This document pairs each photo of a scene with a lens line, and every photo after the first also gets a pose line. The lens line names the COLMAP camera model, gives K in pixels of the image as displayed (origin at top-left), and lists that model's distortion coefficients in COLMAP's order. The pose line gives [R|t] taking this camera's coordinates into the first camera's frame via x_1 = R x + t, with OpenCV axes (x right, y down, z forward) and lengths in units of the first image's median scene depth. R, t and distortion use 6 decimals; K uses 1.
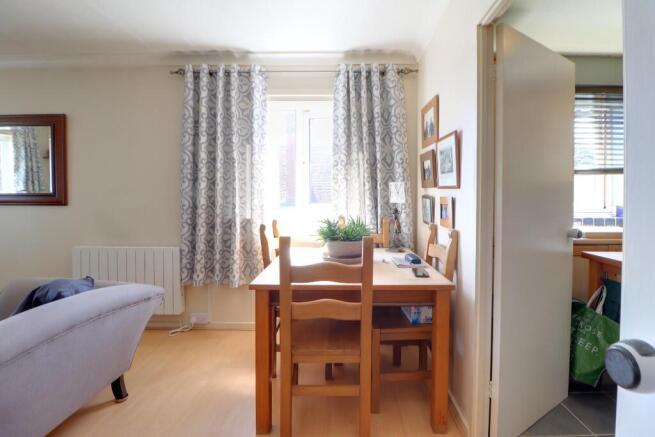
lens RADIAL K [[311.7, 0, 345.7], [0, 311.7, 207.3], [0, 0, 1]] dist [0.002367, -0.010269]
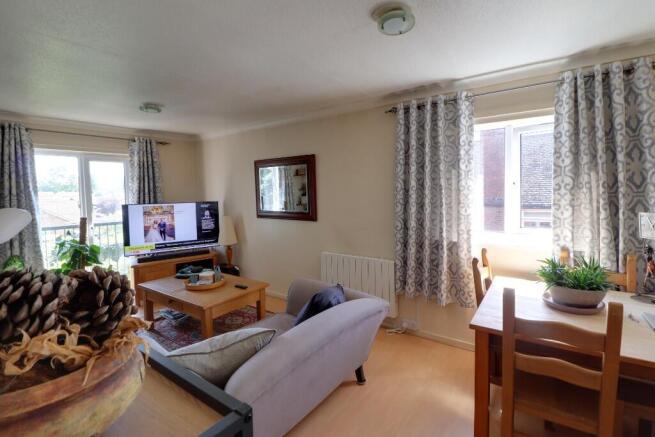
lens RADIAL K [[311.7, 0, 334.4], [0, 311.7, 205.9], [0, 0, 1]] dist [0.002367, -0.010269]
pose [[0.820611, 0.009718, -0.571404, -0.045940], [0.009178, 0.999502, 0.030181, -0.120353], [0.571413, -0.030011, 0.820113, -0.091100]]
